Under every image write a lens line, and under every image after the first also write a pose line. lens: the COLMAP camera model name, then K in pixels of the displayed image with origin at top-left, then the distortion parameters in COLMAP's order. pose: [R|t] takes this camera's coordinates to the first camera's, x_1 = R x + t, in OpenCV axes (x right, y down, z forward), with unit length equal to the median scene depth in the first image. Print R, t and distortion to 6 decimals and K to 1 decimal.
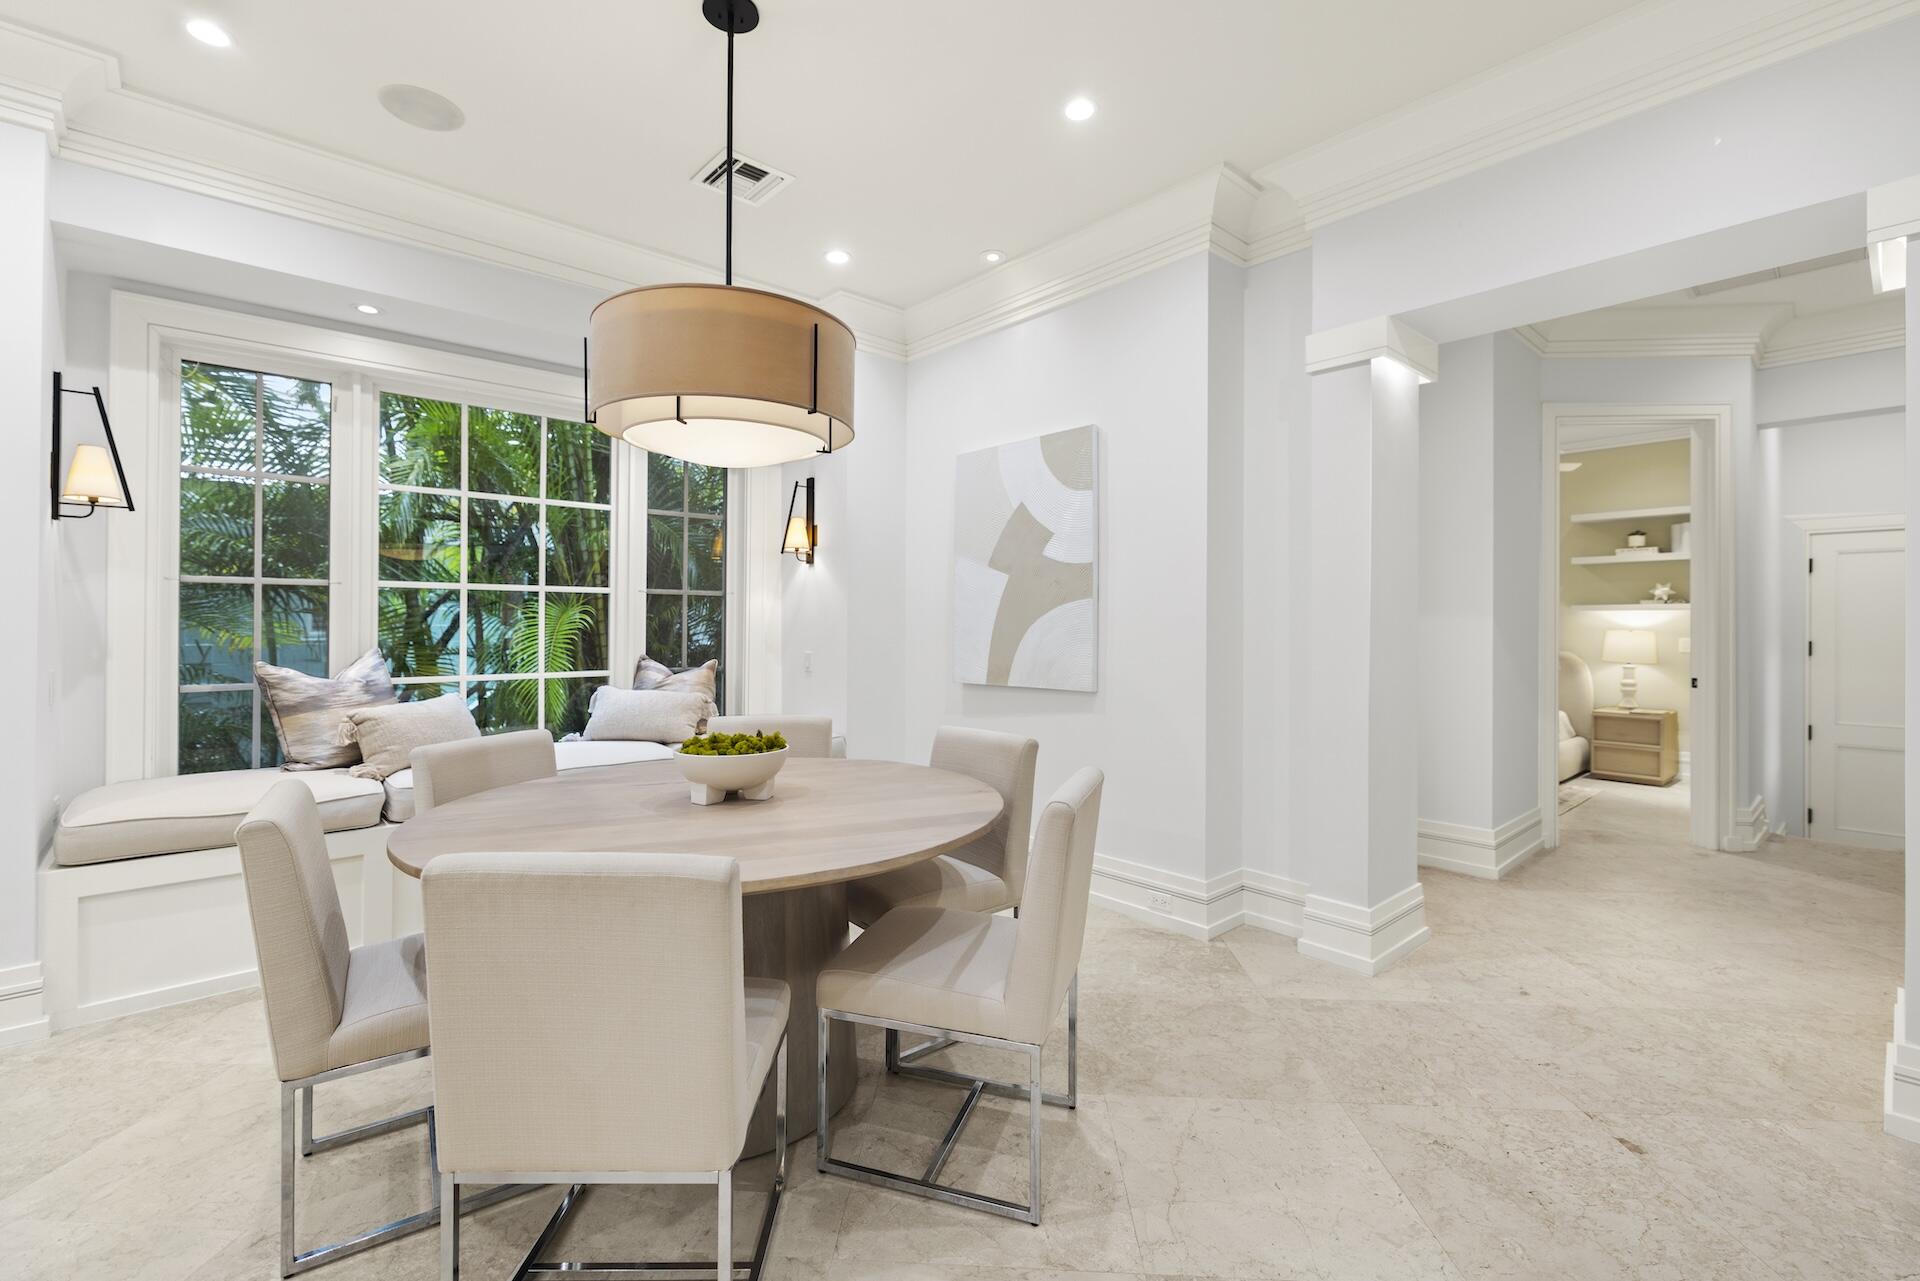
lens RADIAL K [[850.2, 0, 926.2], [0, 850.2, 627.0], [0, 0, 1]] dist [0.000719, 0.000140]
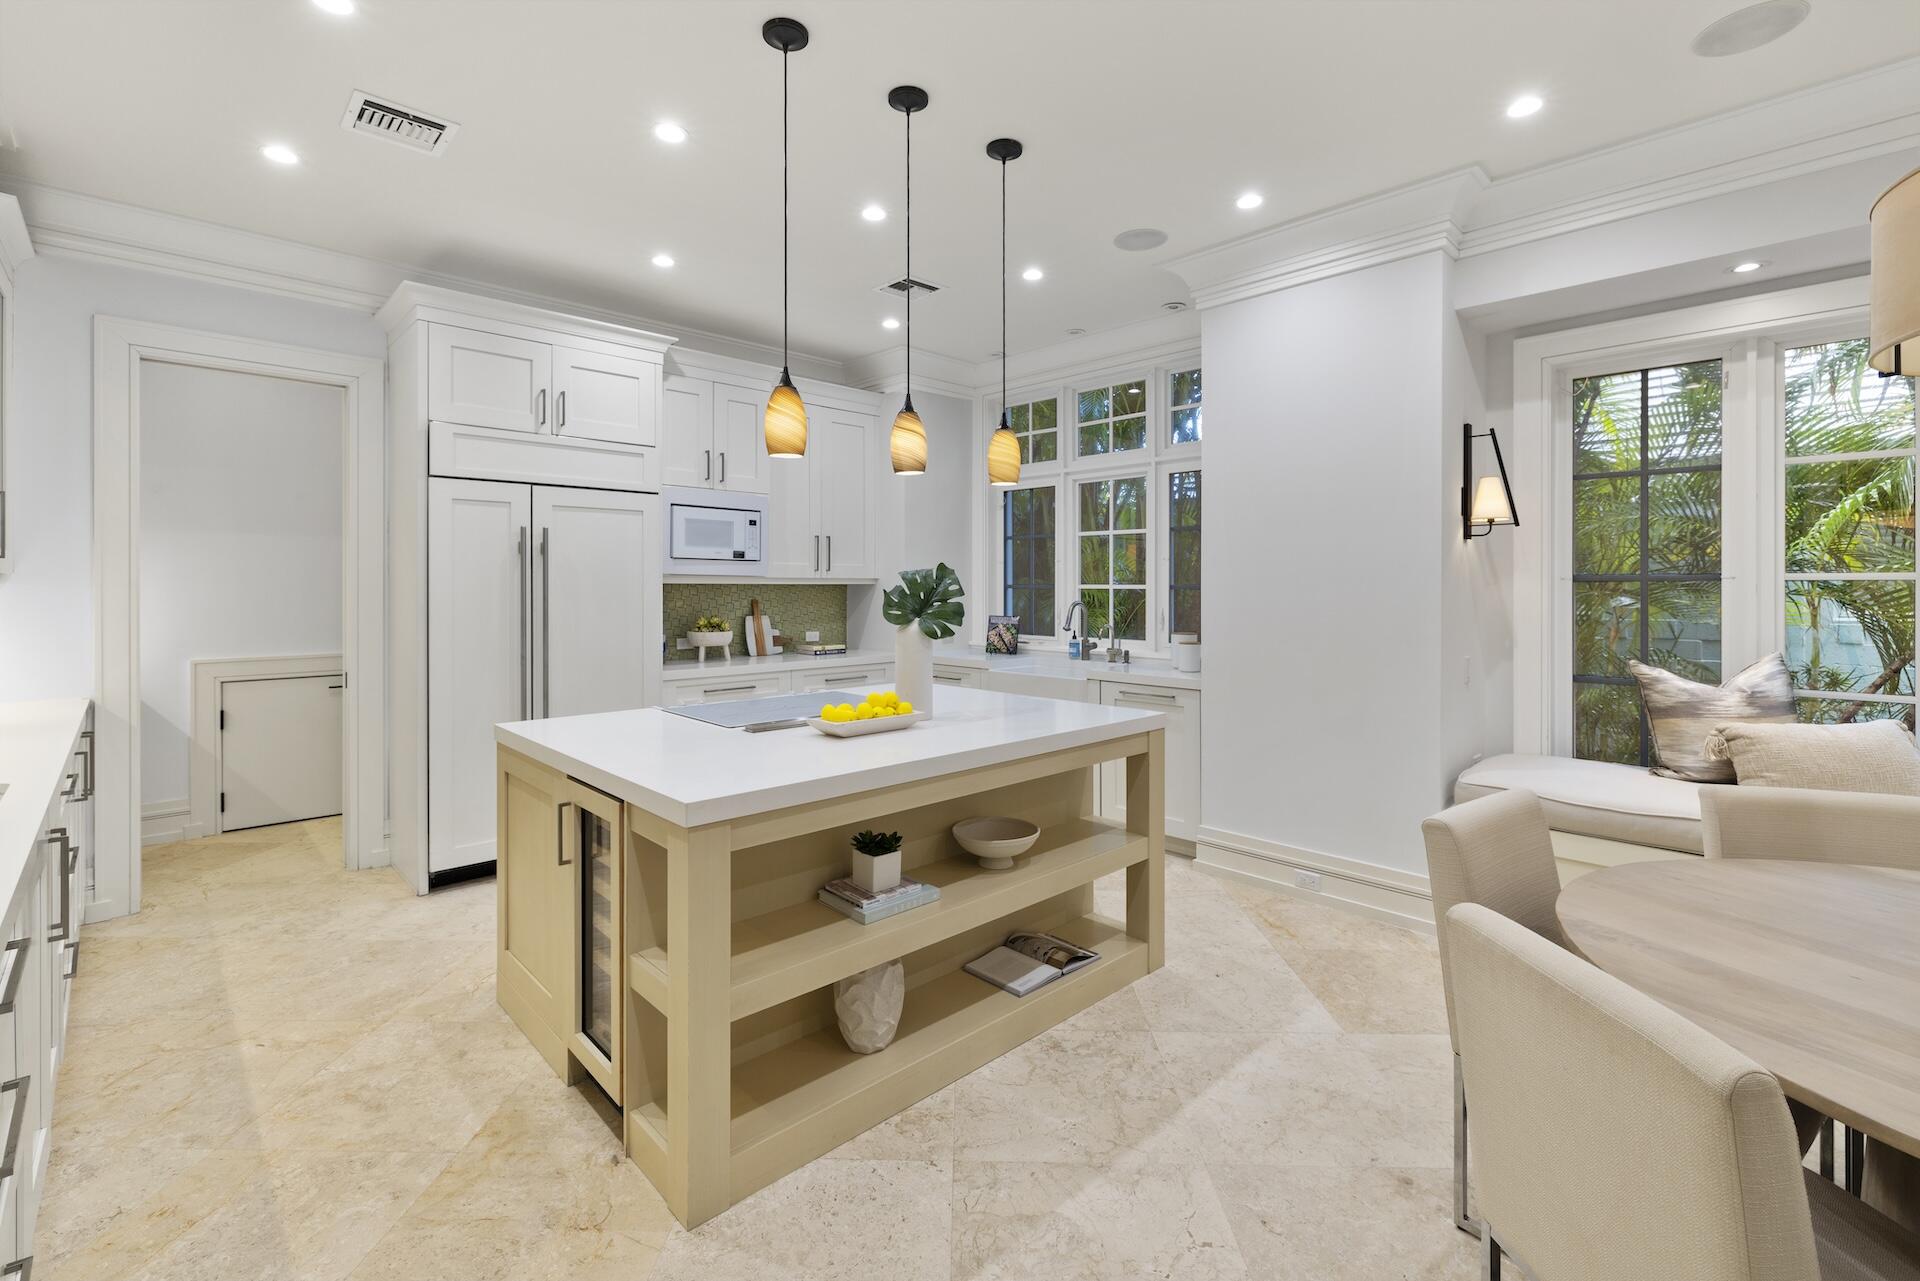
lens RADIAL K [[850.2, 0, 963.8], [0, 850.2, 590.2], [0, 0, 1]] dist [0.000719, 0.000140]
pose [[0.053001, 0.007047, -0.998570, 0.181529], [0.001296, 0.999974, 0.007126, -0.050645], [0.998594, -0.001672, 0.052991, 0.151305]]
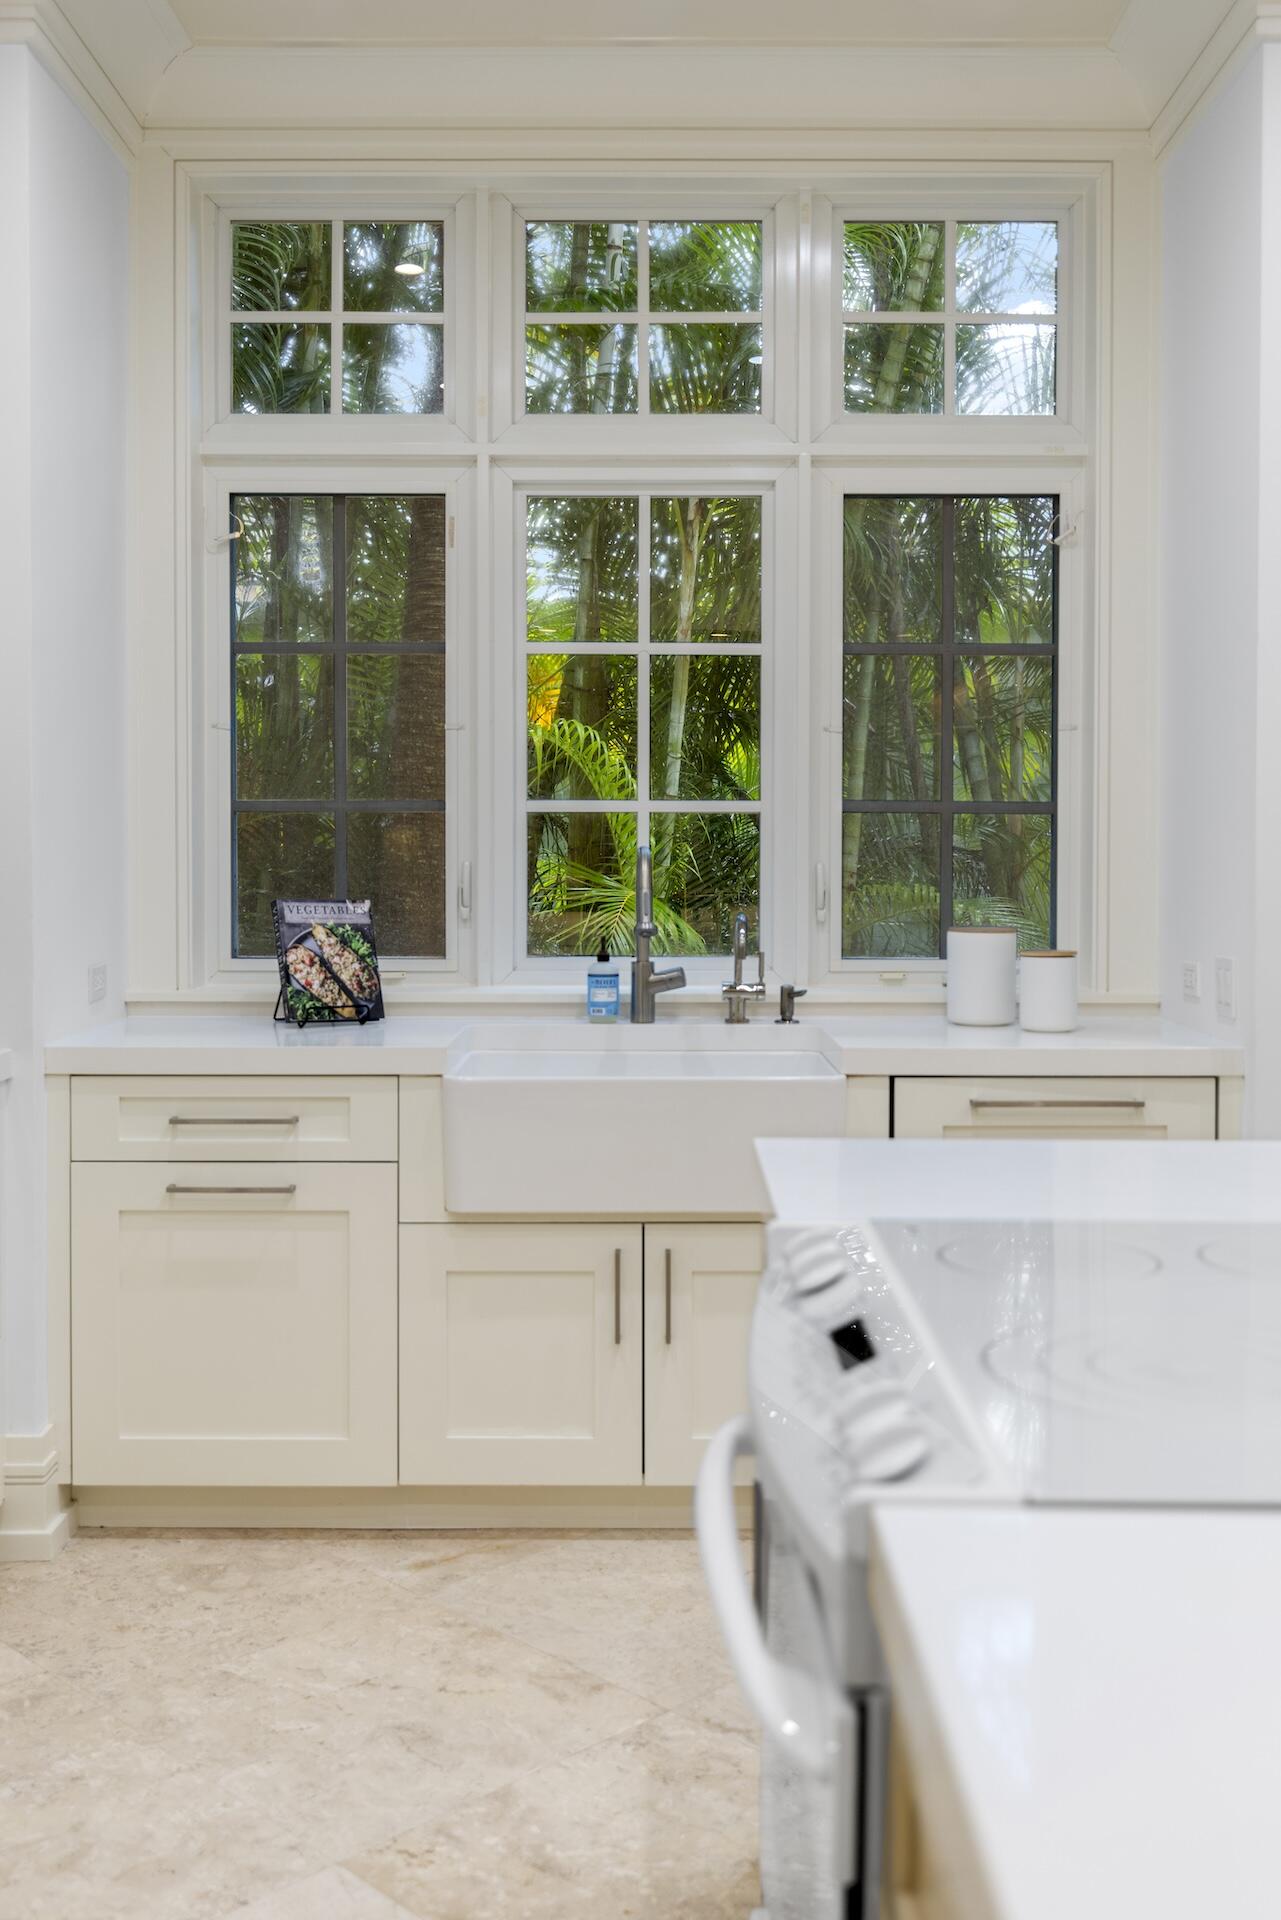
lens RADIAL K [[1837.5, 0, 649.5], [0, 1837.5, 907.2], [0, 0, 1]] dist [0.013966, 0.000000]
pose [[0.760635, 0.003742, -0.649168, -0.641447], [0.002617, 0.999958, 0.008830, 0.008827], [0.649174, -0.008415, 0.760593, -0.390694]]
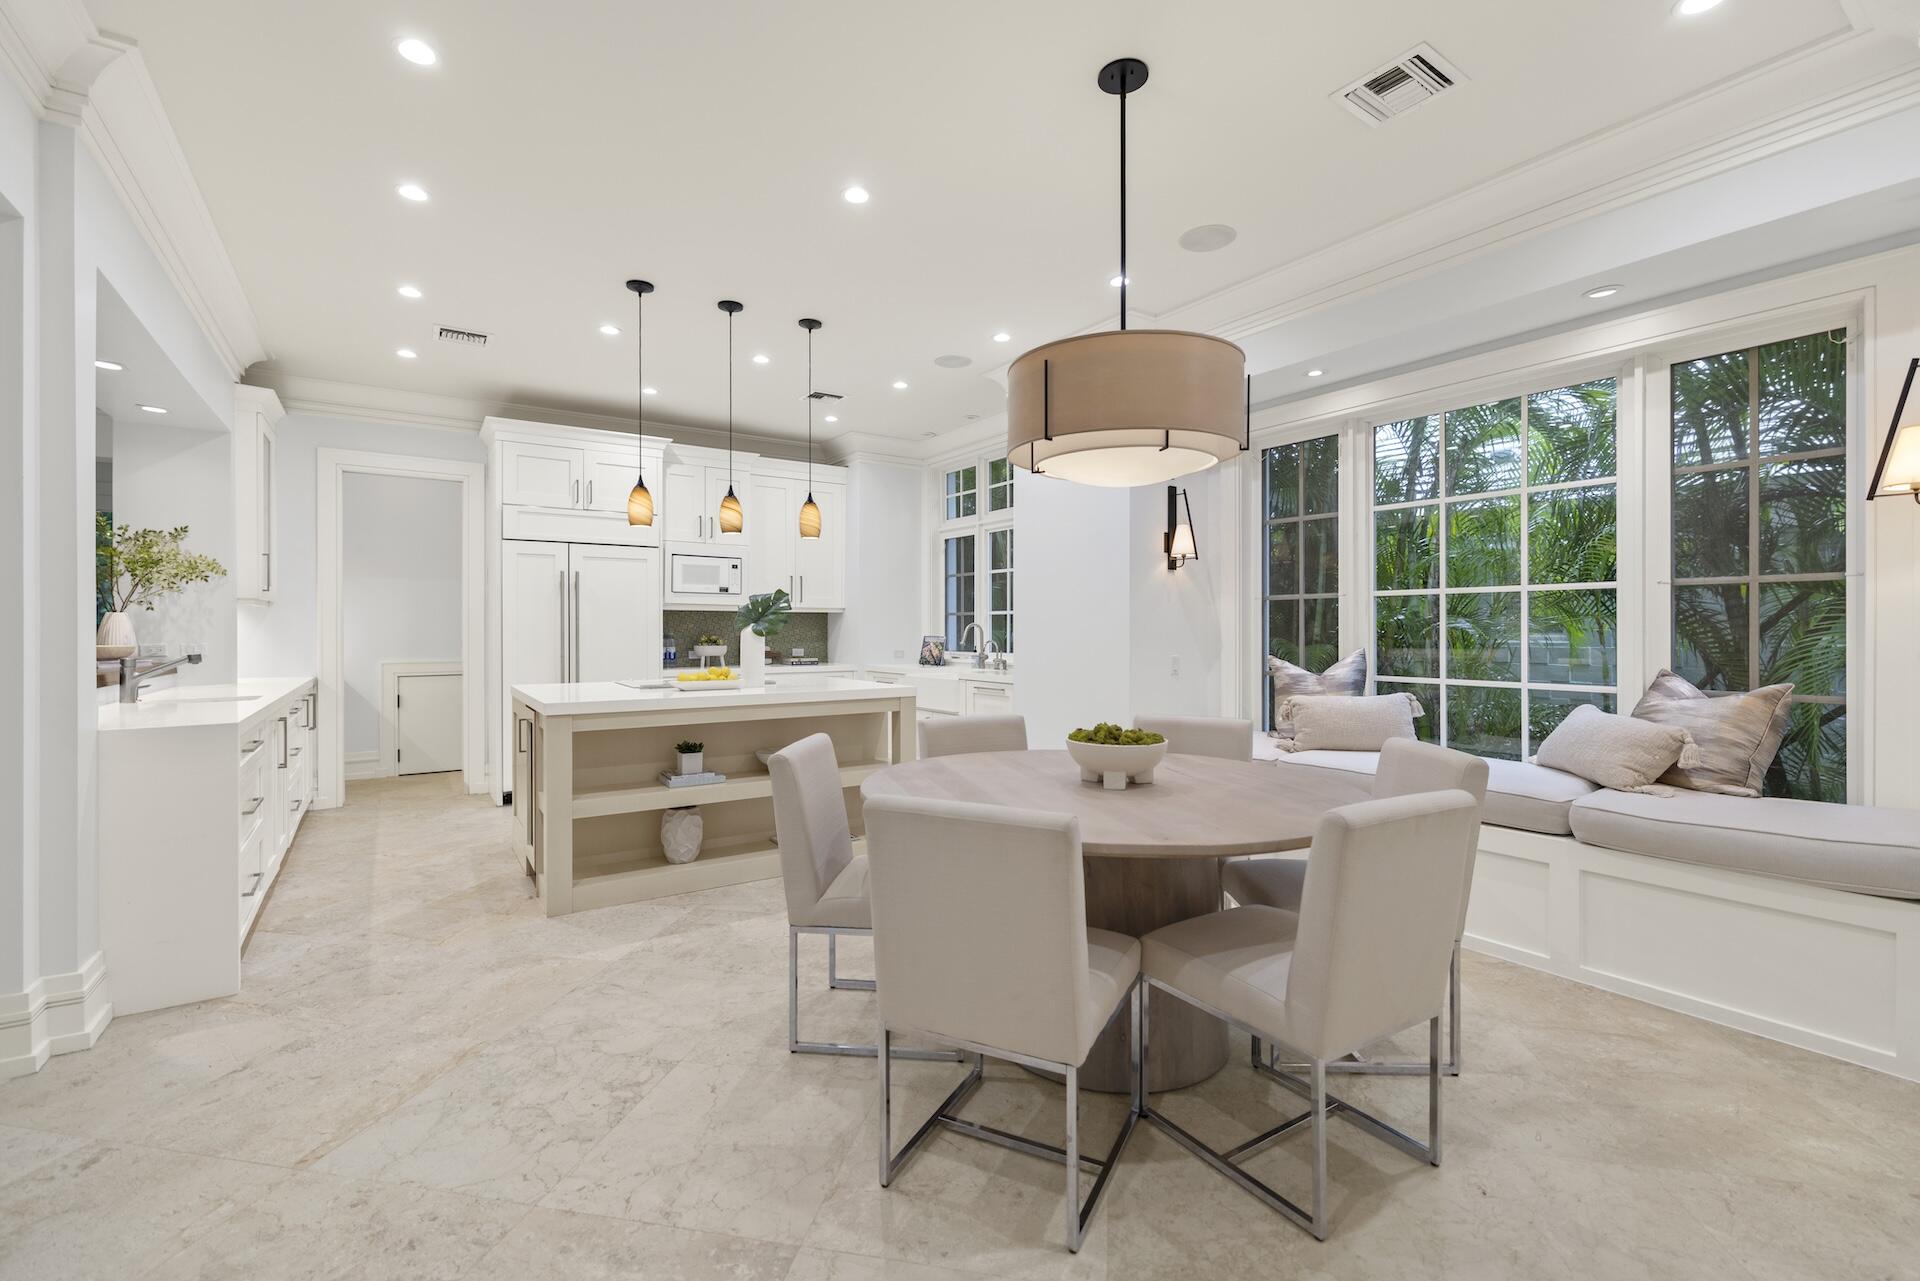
lens RADIAL K [[850.2, 0, 973.1], [0, 850.2, 631.6], [0, 0, 1]] dist [0.000719, 0.000140]
pose [[-0.119923, 0.003660, -0.992776, 0.652601], [0.003717, 0.999988, 0.003237, -0.005246], [0.992776, -0.003302, -0.119935, 0.682653]]
